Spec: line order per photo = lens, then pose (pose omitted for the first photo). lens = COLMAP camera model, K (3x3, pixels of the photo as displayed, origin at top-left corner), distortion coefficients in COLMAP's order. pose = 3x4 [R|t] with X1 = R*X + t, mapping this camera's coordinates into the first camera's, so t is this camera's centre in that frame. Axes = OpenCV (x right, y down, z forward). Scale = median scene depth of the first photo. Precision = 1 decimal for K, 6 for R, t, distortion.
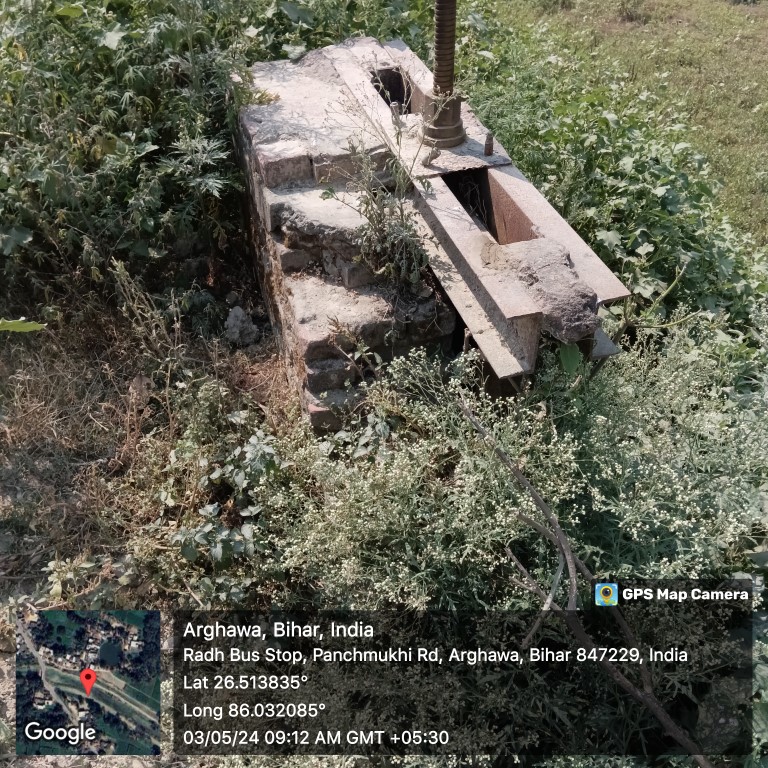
lens RADIAL K [[825.3, 0, 382.7], [0, 825.3, 372.5], [0, 0, 1]] dist [0.092365, -0.196513]
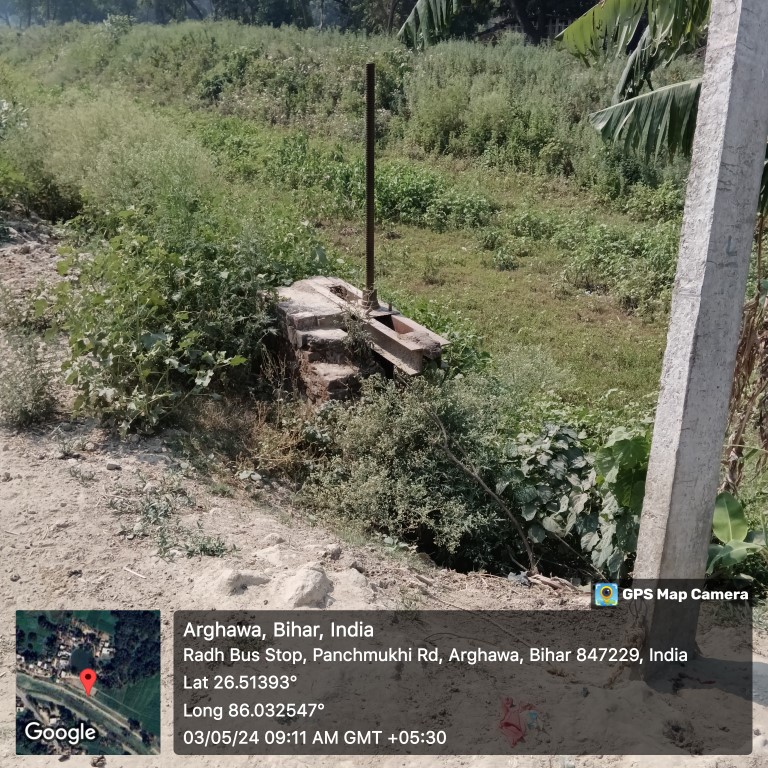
lens RADIAL K [[825.3, 0, 382.7], [0, 825.3, 372.5], [0, 0, 1]] dist [0.092365, -0.196513]
pose [[0.977087, -0.046929, 0.207602, -0.405102], [0.108189, 0.949490, -0.294558, 0.620436], [-0.183292, 0.310269, 0.932811, -1.214538]]
